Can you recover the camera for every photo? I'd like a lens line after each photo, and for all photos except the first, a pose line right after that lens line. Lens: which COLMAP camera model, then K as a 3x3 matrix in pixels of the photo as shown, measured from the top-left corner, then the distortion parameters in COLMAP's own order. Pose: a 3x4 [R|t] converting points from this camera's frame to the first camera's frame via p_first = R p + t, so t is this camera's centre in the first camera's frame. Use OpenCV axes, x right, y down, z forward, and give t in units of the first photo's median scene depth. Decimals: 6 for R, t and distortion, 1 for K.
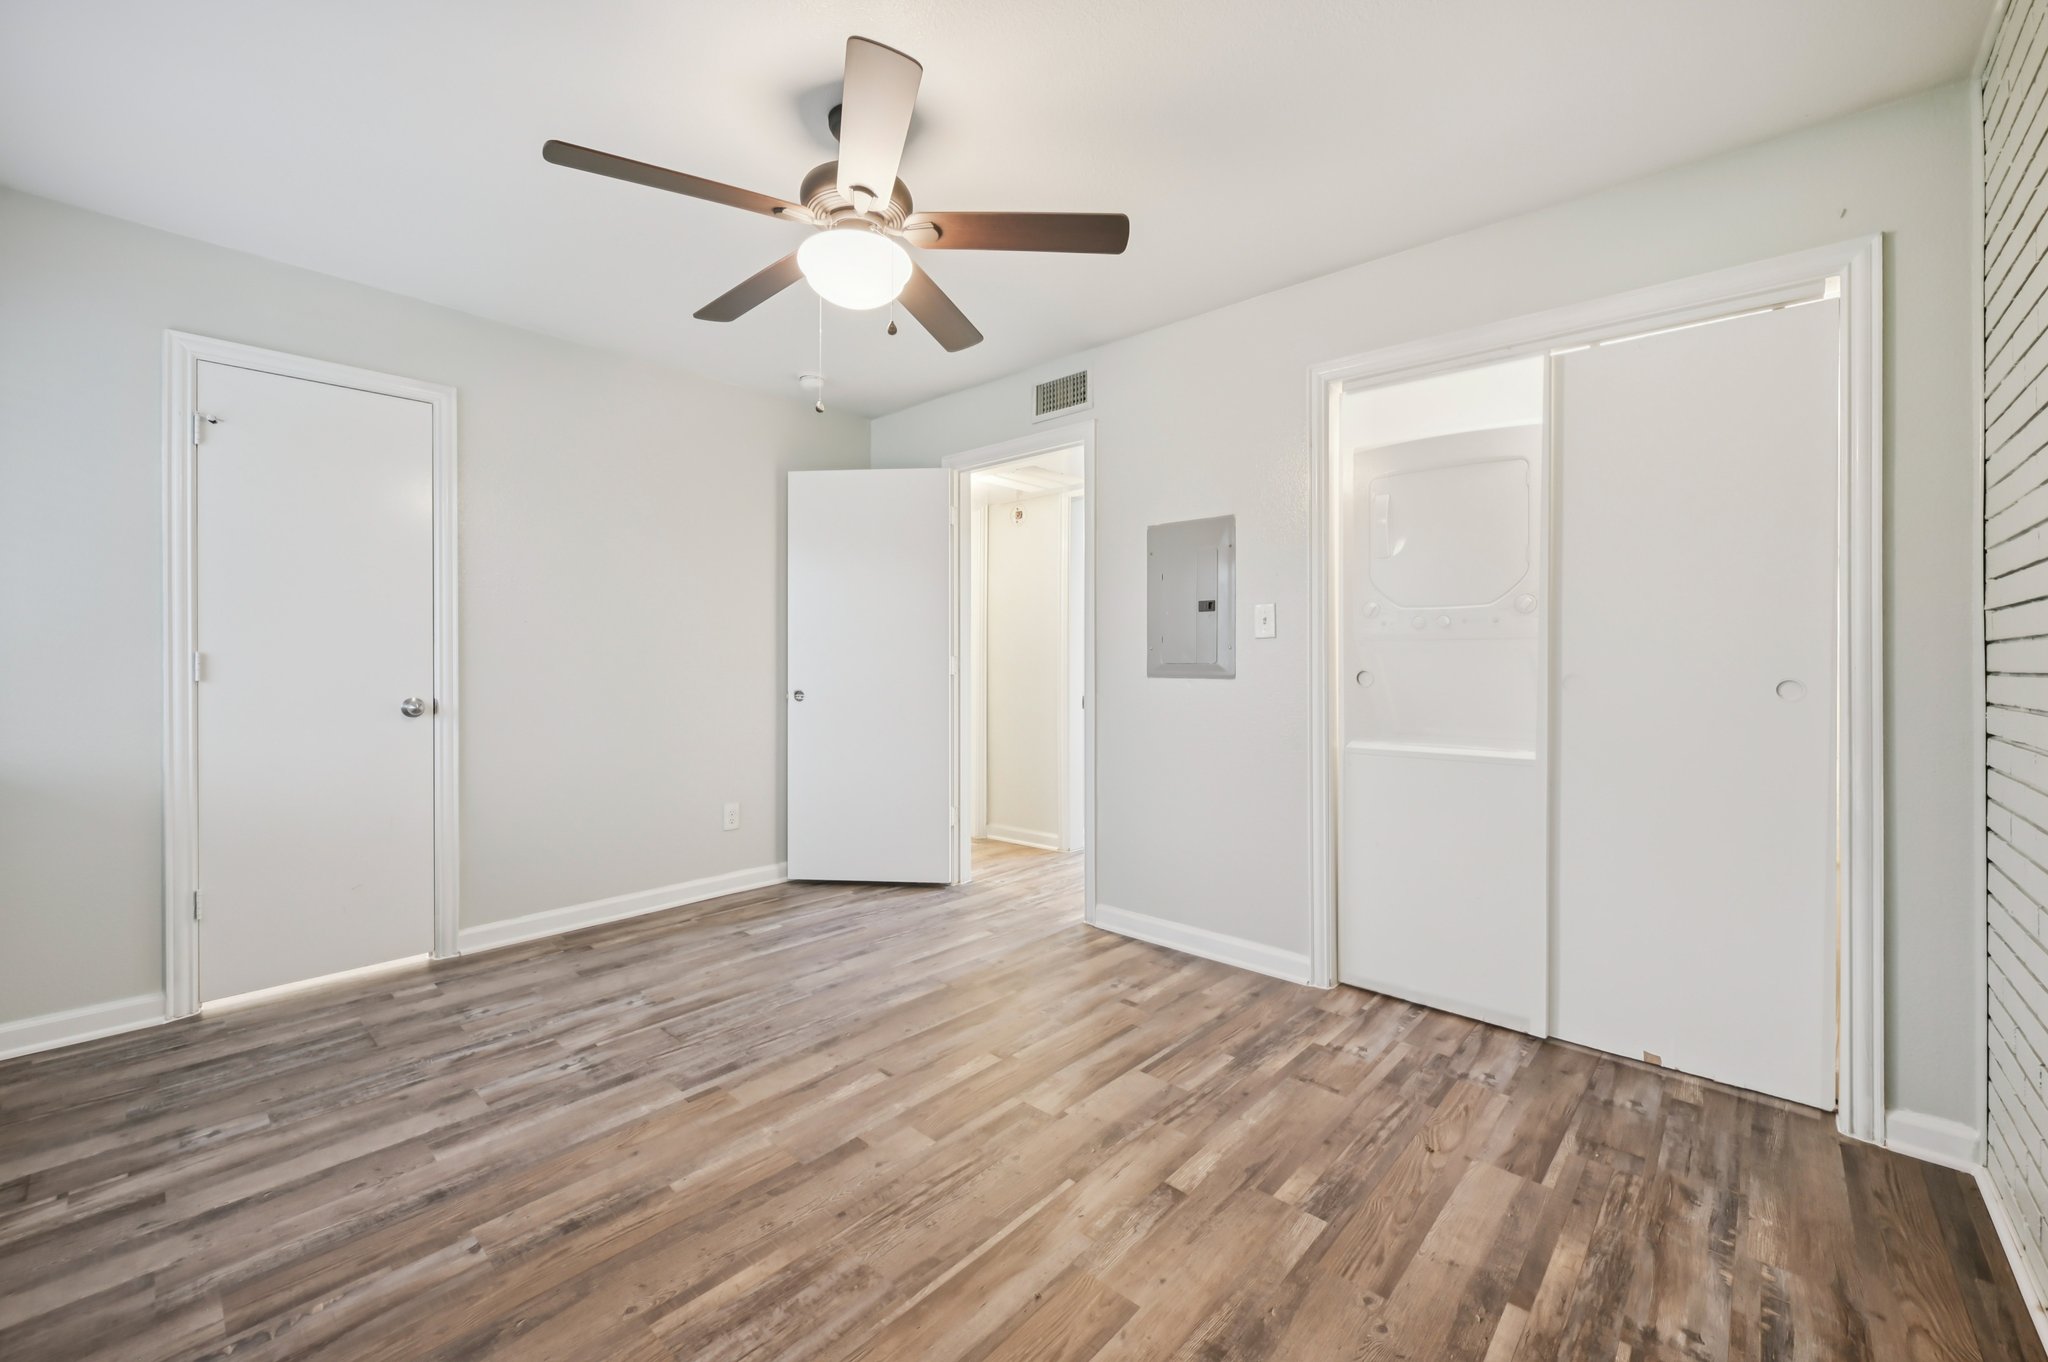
lens RADIAL K [[816.3, 0, 1030.8], [0, 816.3, 669.7], [0, 0, 1]] dist [-0.000921, 0.000470]
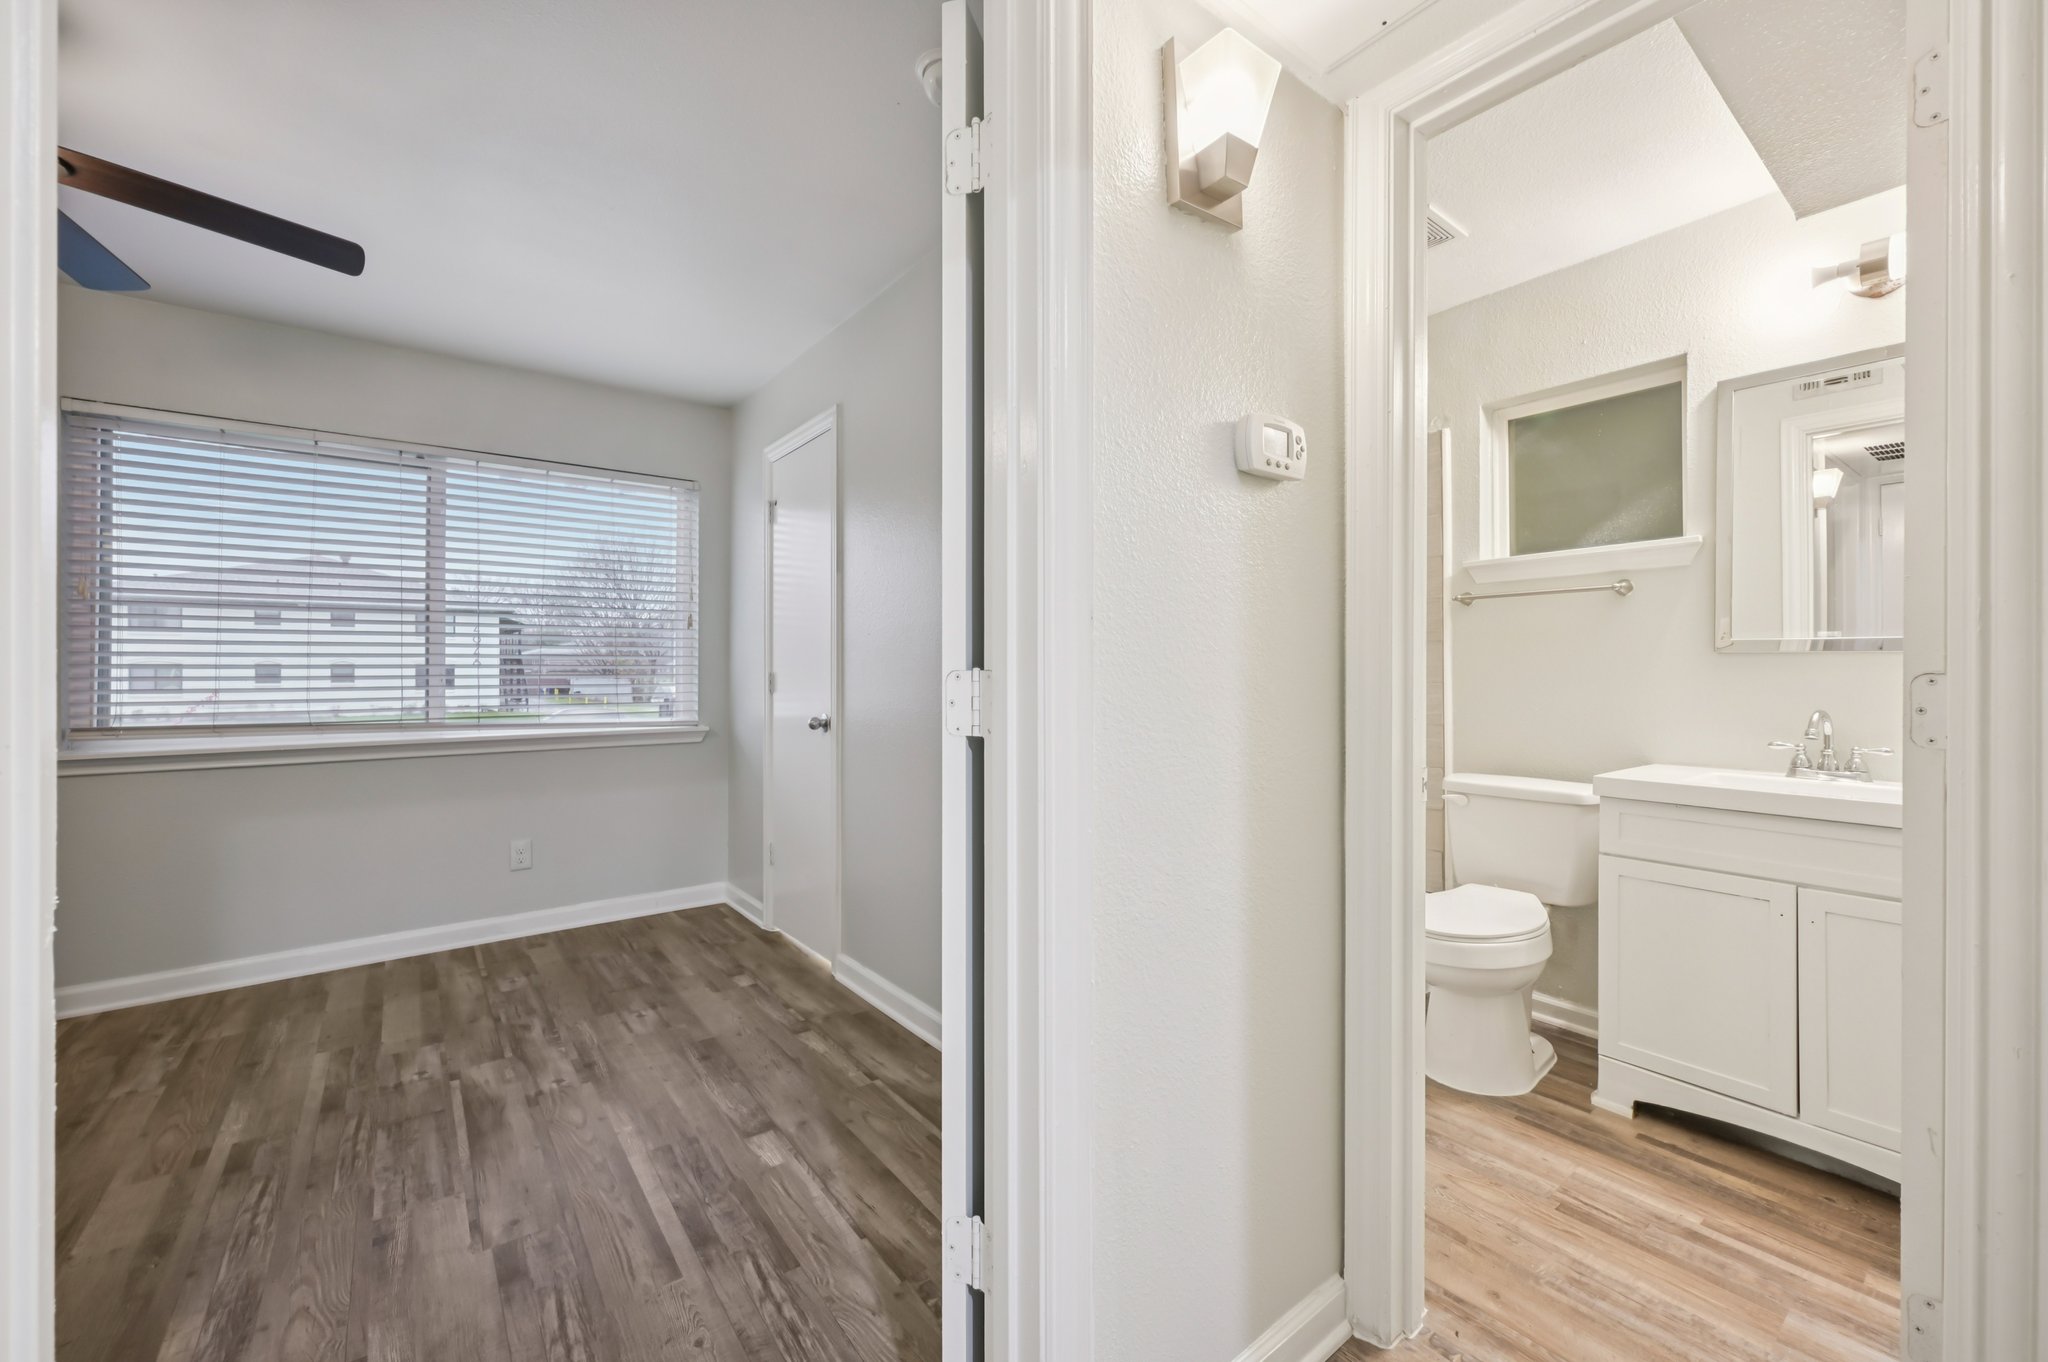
lens RADIAL K [[816.3, 0, 1033.4], [0, 816.3, 675.9], [0, 0, 1]] dist [-0.000921, 0.000470]
pose [[-0.183953, 0.004953, -0.982923, 0.317507], [-0.003457, 0.999978, 0.005685, -0.027529], [0.982929, 0.004444, -0.183932, 2.052329]]
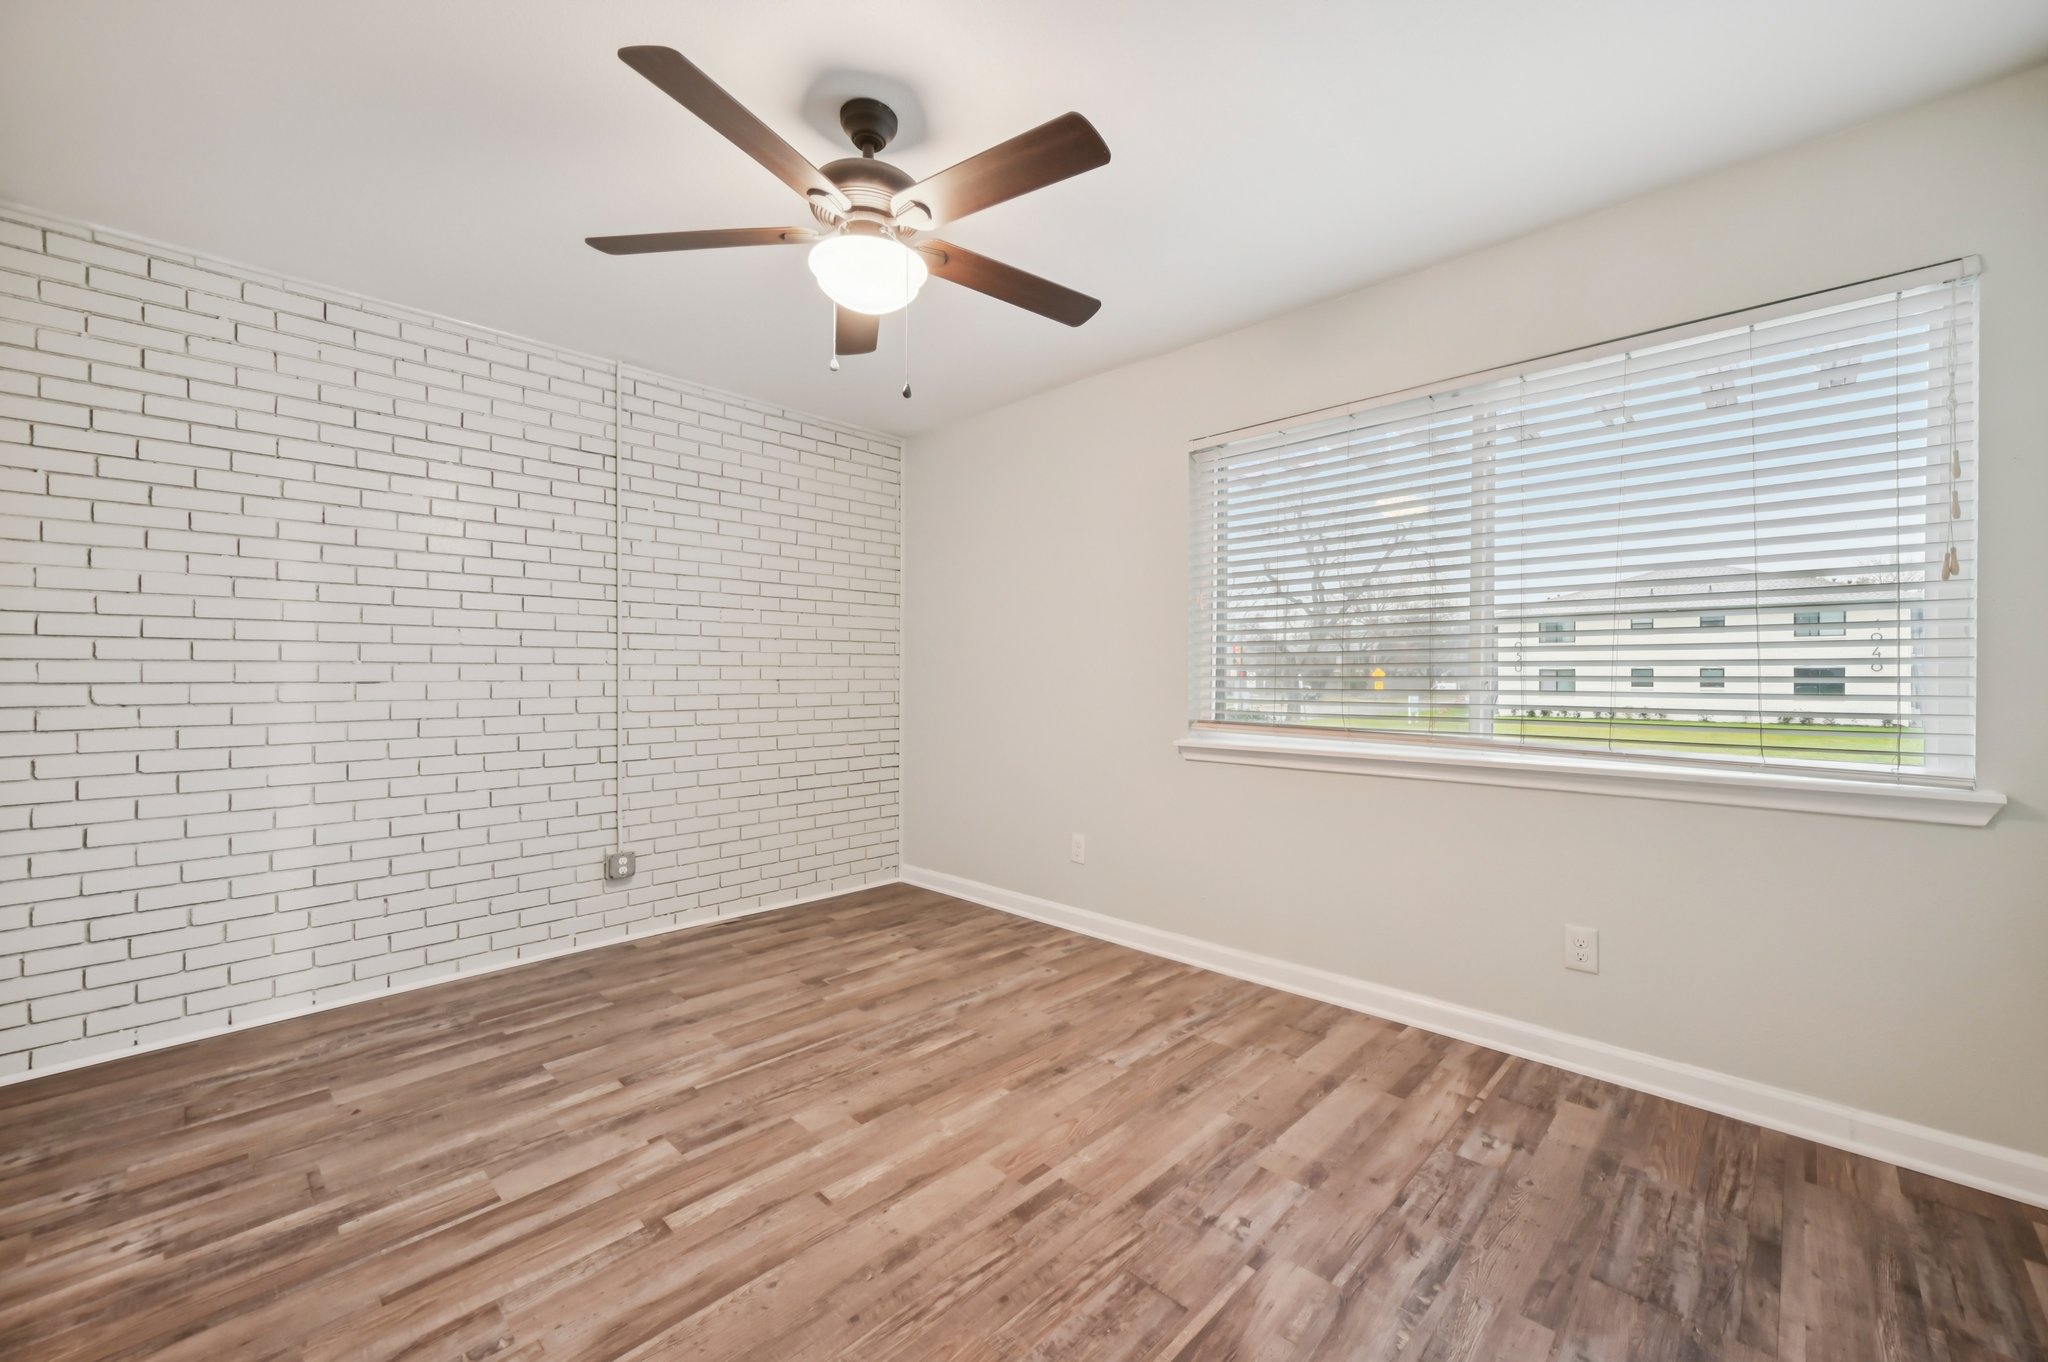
lens RADIAL K [[816.3, 0, 1019.4], [0, 816.3, 668.3], [0, 0, 1]] dist [-0.000921, 0.000470]
pose [[-0.999100, -0.003743, 0.042246, -0.414316], [-0.003740, 0.999993, 0.000151, -0.022353], [-0.042246, -0.000007, -0.999107, 1.847875]]
